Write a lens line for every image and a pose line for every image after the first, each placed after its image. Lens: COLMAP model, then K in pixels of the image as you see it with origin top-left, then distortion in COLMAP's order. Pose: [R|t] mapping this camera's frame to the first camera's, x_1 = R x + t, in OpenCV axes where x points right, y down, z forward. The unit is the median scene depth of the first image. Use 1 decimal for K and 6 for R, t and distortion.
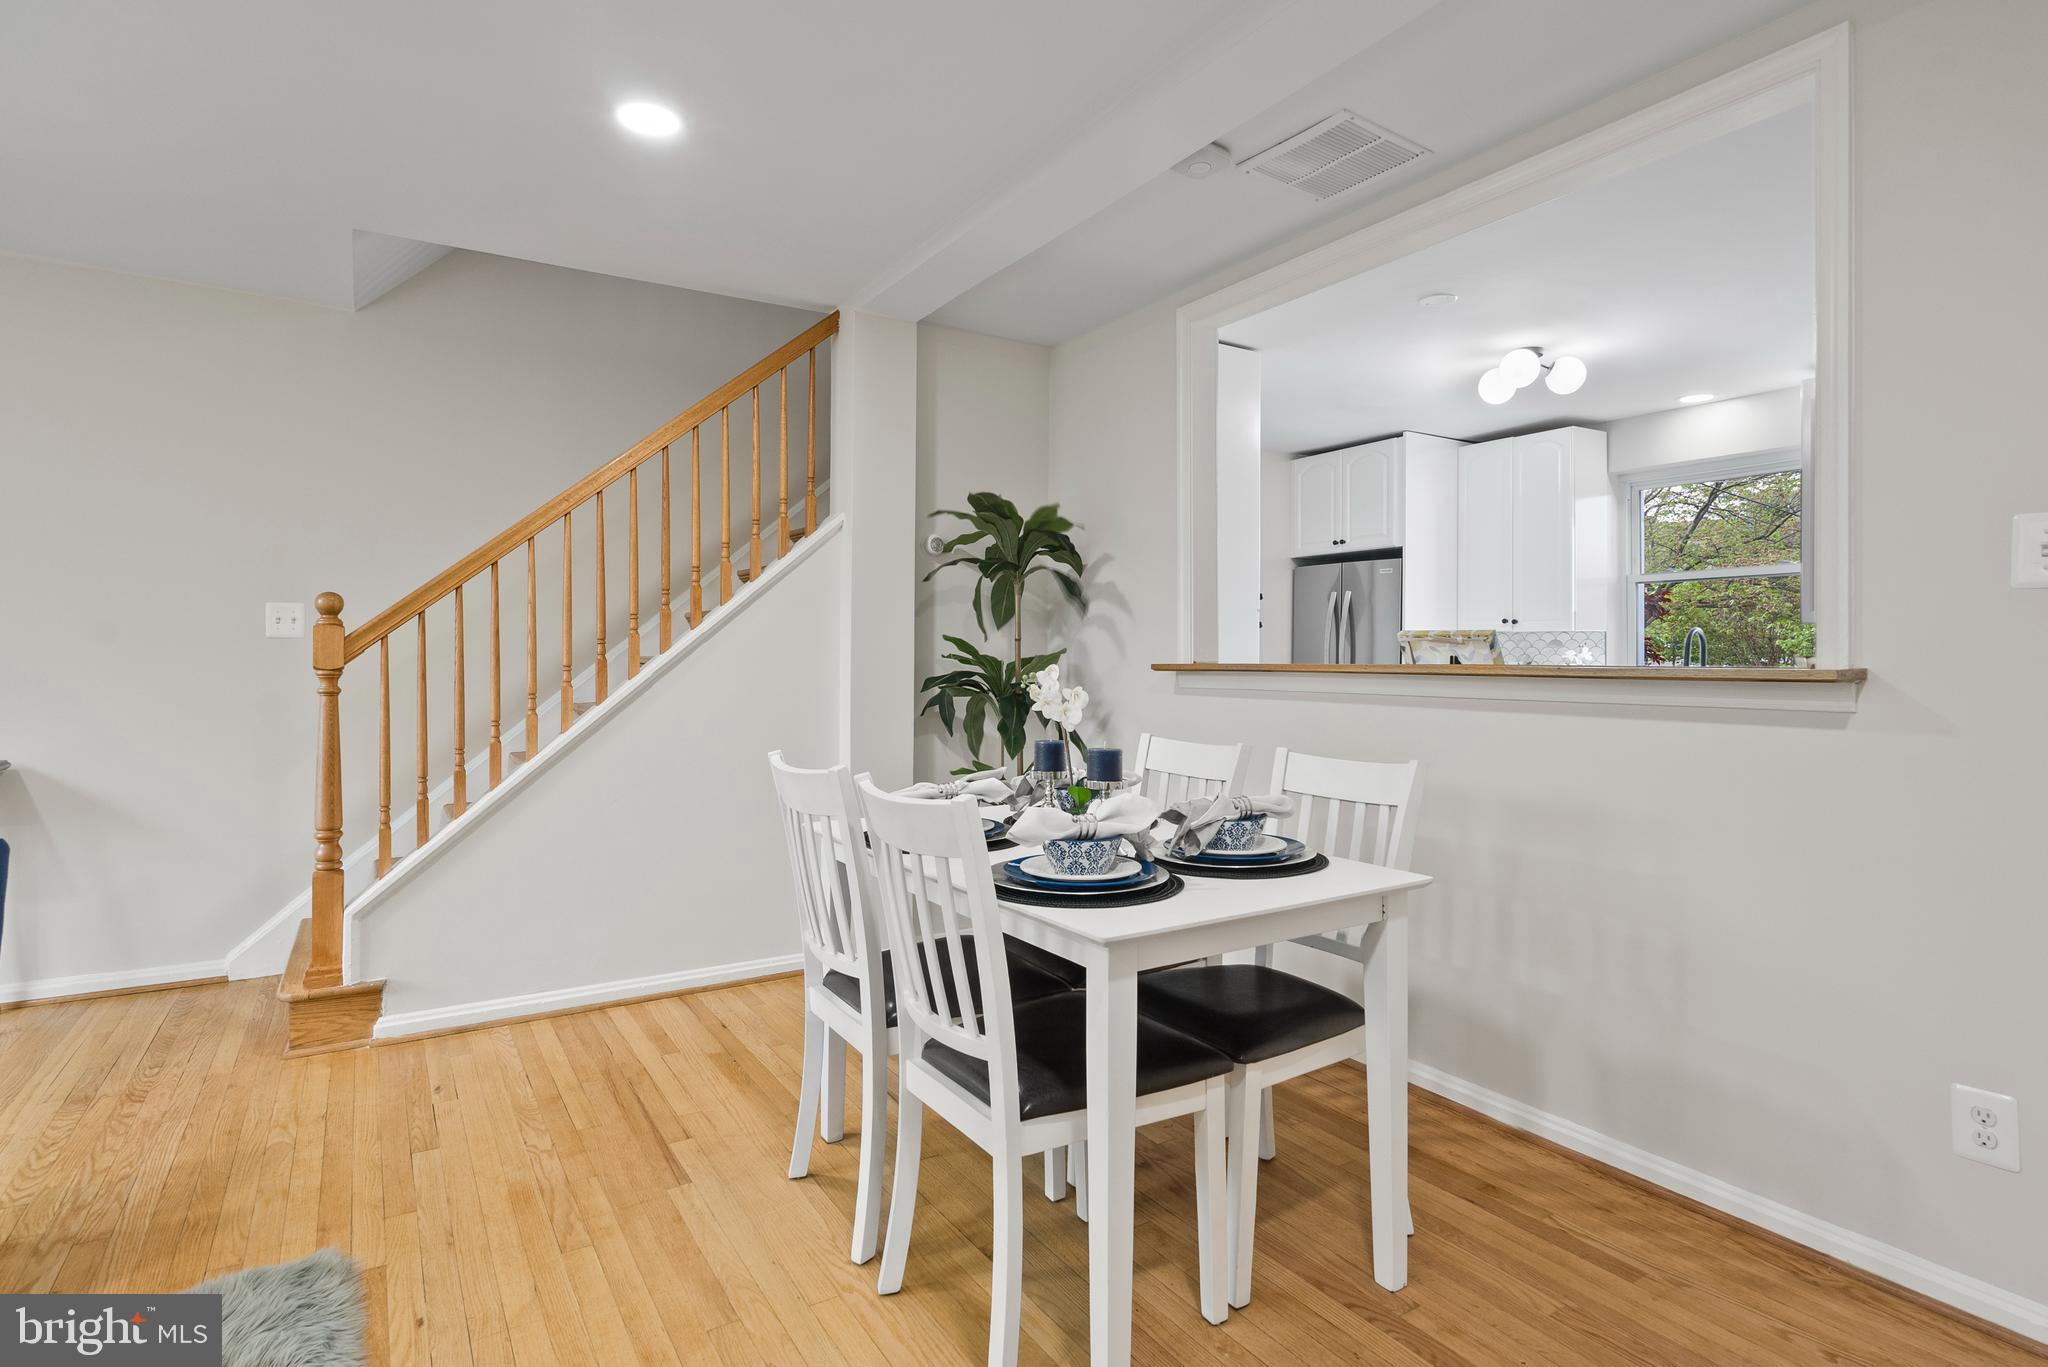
lens RADIAL K [[1057.4, 0, 1015.9], [0, 1057.4, 661.3], [0, 0, 1]] dist [-0.000391, 0.000685]
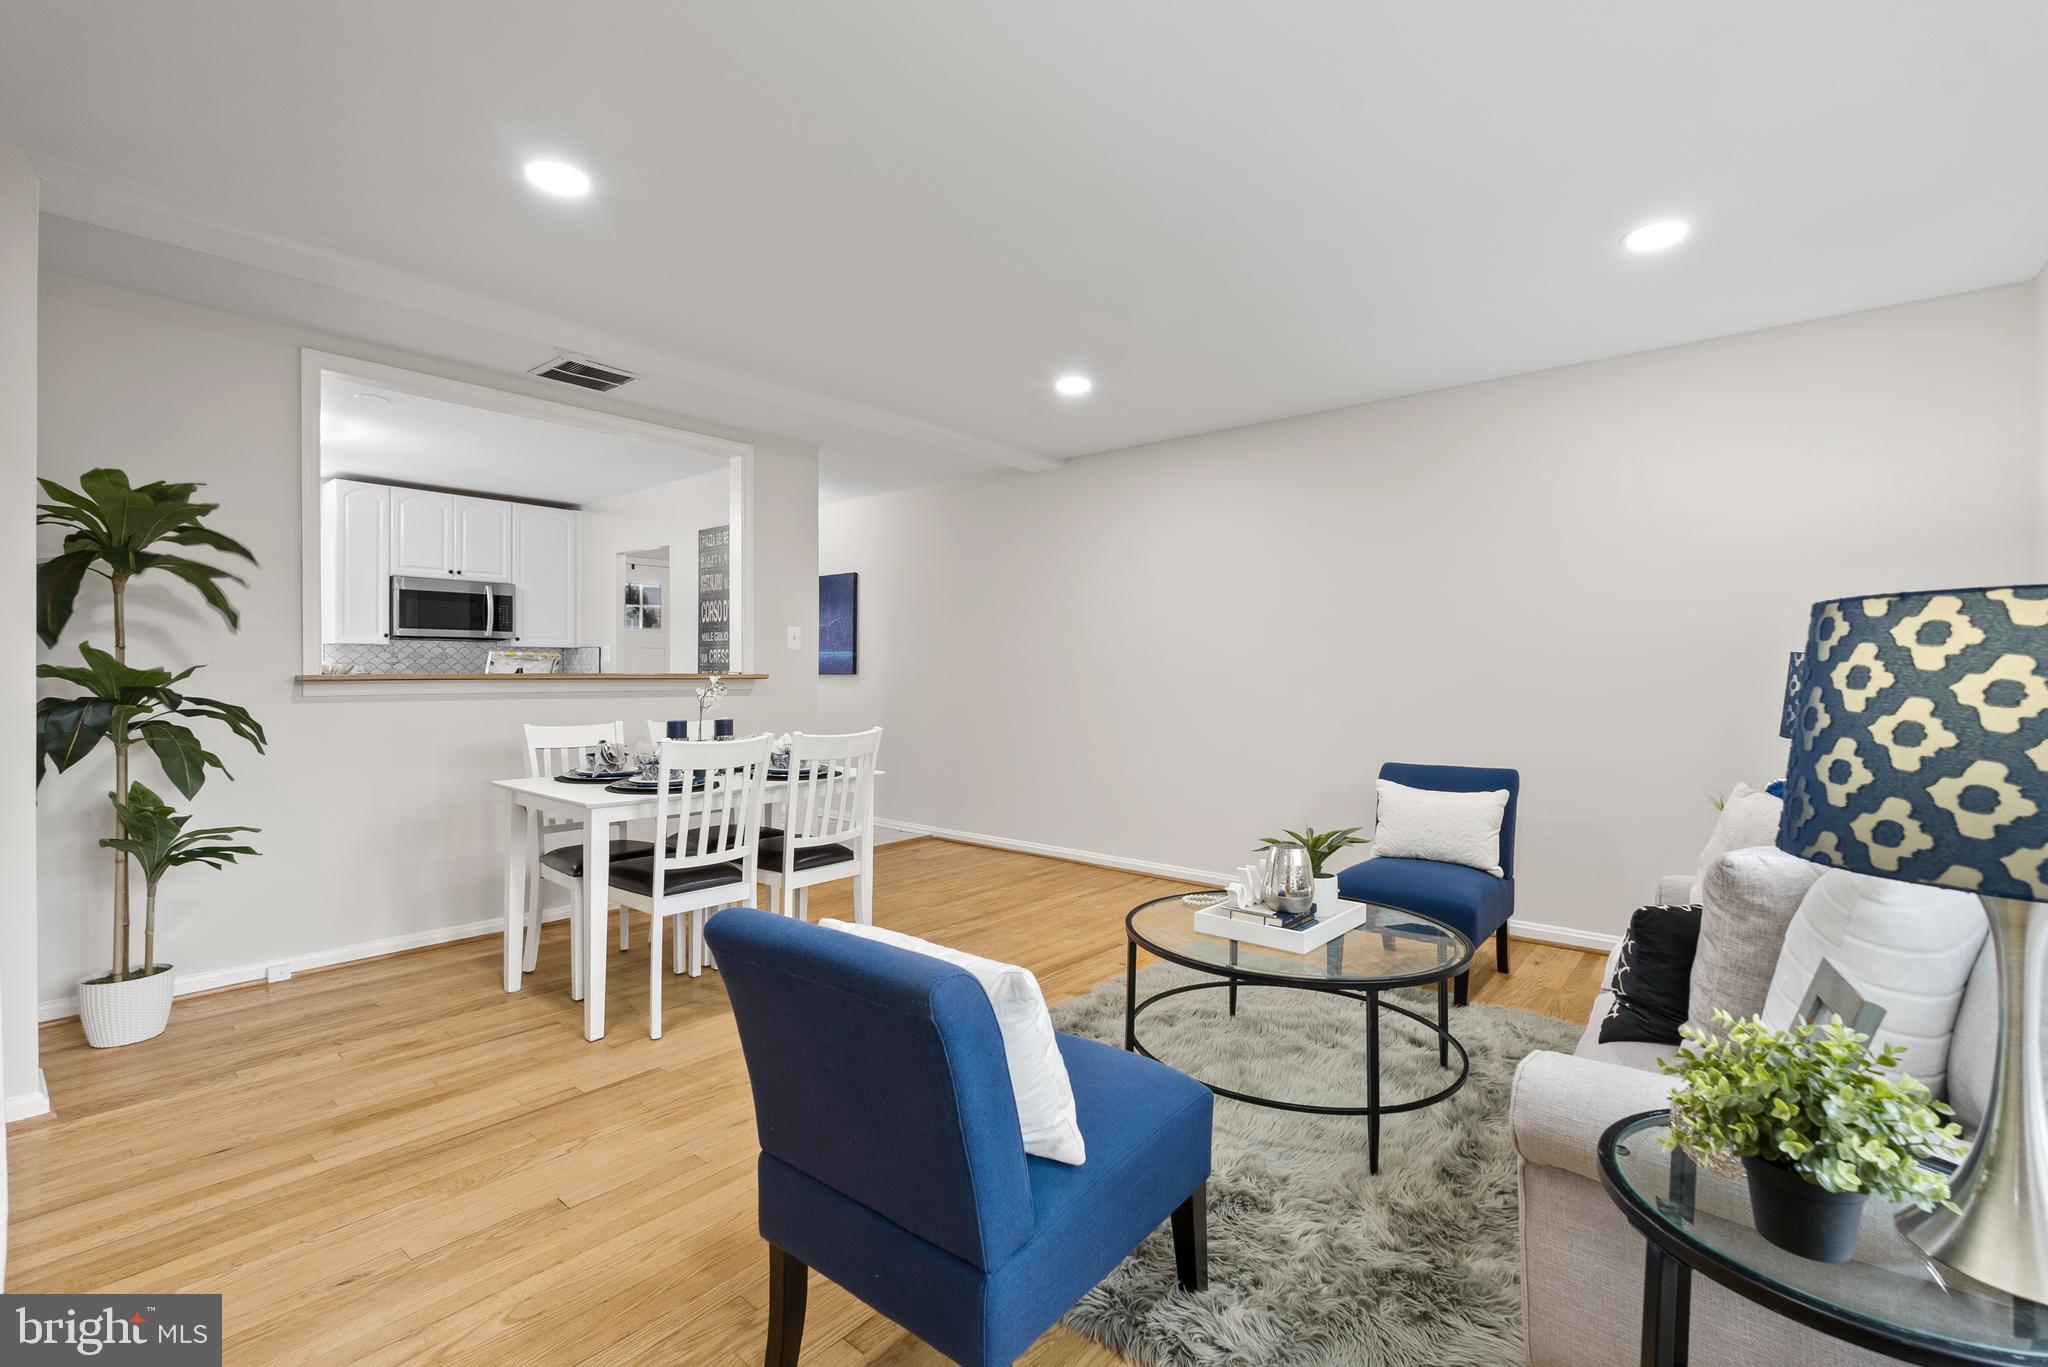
lens RADIAL K [[909.7, 0, 1020.3], [0, 909.7, 683.7], [0, 0, 1]] dist [-0.005144, 0.000950]
pose [[-0.299035, -0.020174, 0.954029, -1.150456], [-0.004153, 0.999795, 0.019840, -0.011877], [-0.954233, 0.001971, -0.299057, 0.681563]]
